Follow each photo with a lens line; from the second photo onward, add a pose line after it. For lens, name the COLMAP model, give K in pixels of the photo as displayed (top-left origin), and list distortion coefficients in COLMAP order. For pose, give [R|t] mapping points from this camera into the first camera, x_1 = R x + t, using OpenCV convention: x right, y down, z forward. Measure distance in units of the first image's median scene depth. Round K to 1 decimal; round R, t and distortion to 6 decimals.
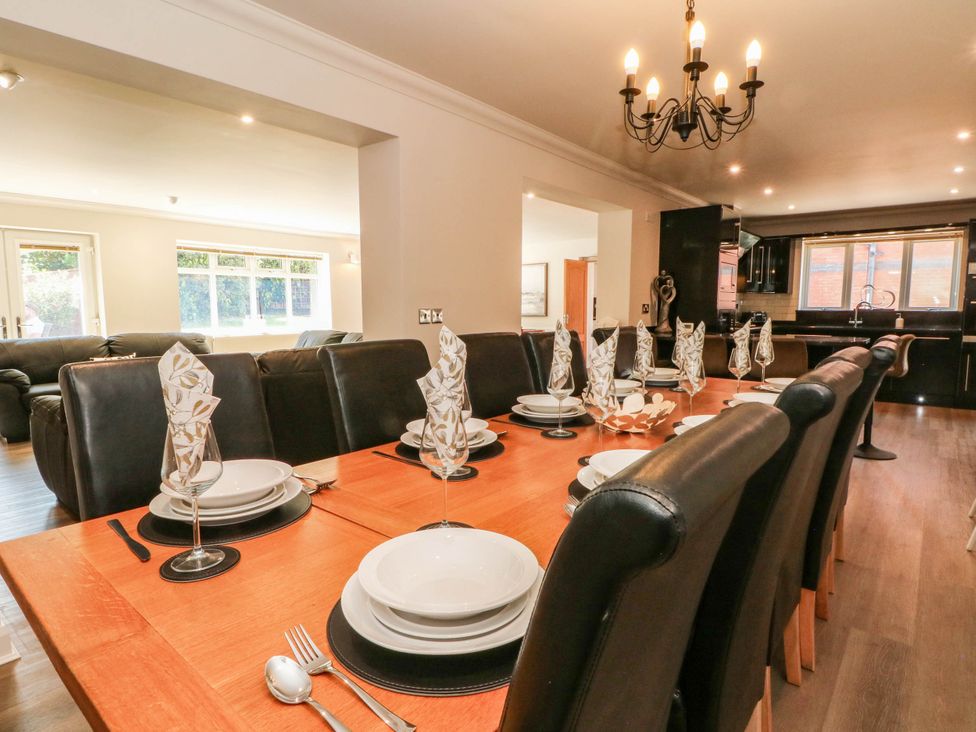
lens RADIAL K [[538.6, 0, 488.0], [0, 538.6, 366.0], [0, 0, 1]] dist [-0.001180, -0.014562]
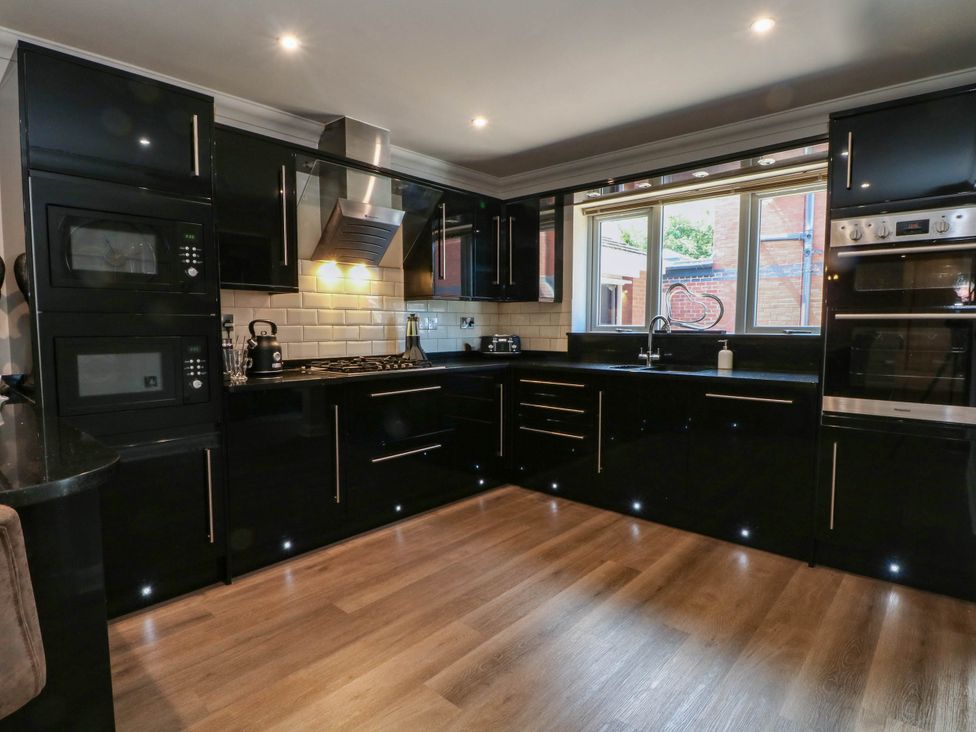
lens RADIAL K [[527.1, 0, 493.8], [0, 527.1, 367.5], [0, 0, 1]] dist [0.002379, -0.014380]
pose [[0.999569, 0.003721, -0.029110, 0.566098], [-0.004516, 0.999617, -0.027302, -0.058566], [0.028997, 0.027422, 0.999203, 0.508573]]
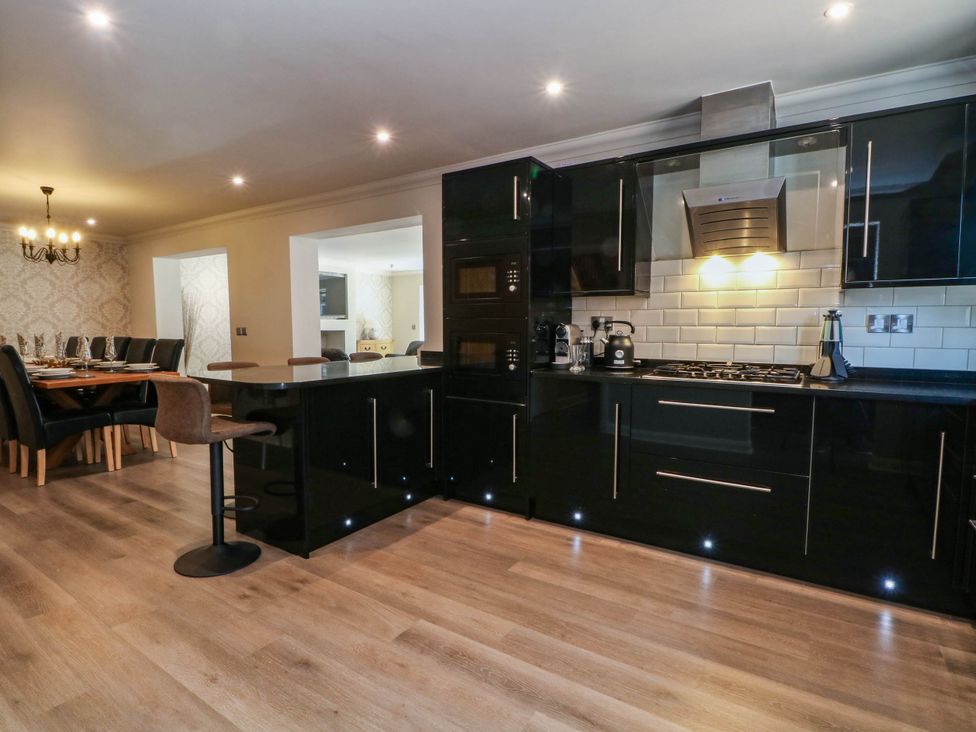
lens RADIAL K [[527.1, 0, 493.8], [0, 527.1, 367.5], [0, 0, 1]] dist [0.002379, -0.014380]
pose [[0.103889, 0.081036, -0.991282, 0.822036], [-0.107722, 0.991729, 0.069783, -0.085818], [0.988738, 0.099533, 0.111759, 0.755306]]
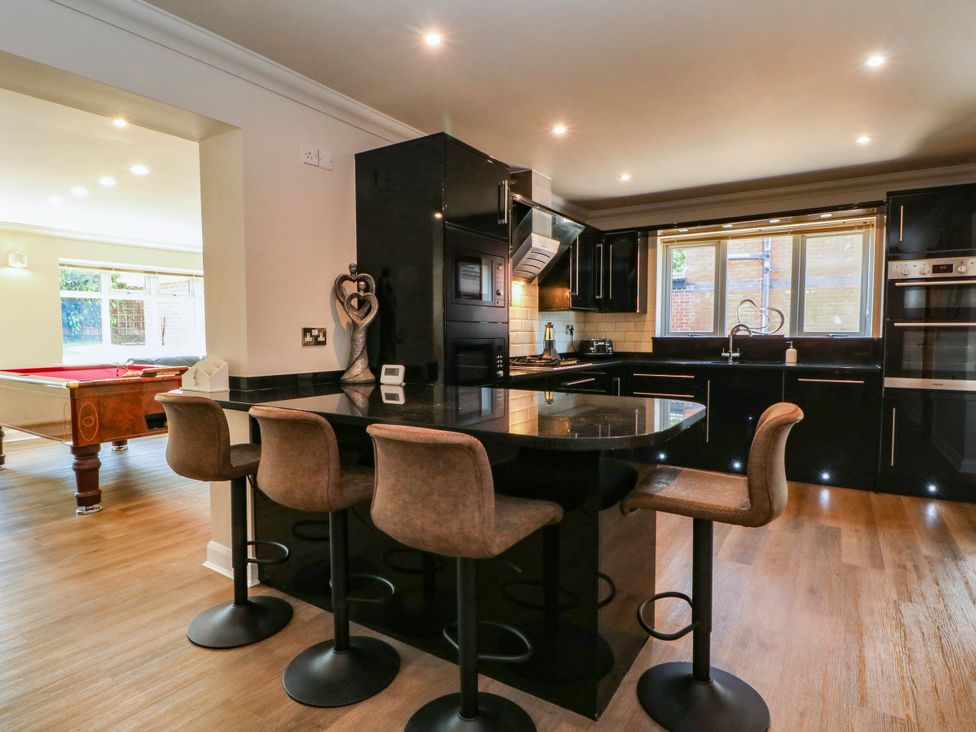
lens RADIAL K [[538.6, 0, 488.0], [0, 538.6, 366.0], [0, 0, 1]] dist [-0.001180, -0.014562]
pose [[0.992741, -0.008257, 0.119985, 0.309432], [0.013767, 0.998885, -0.045168, -0.042357], [-0.119478, 0.046492, 0.991748, 0.376820]]
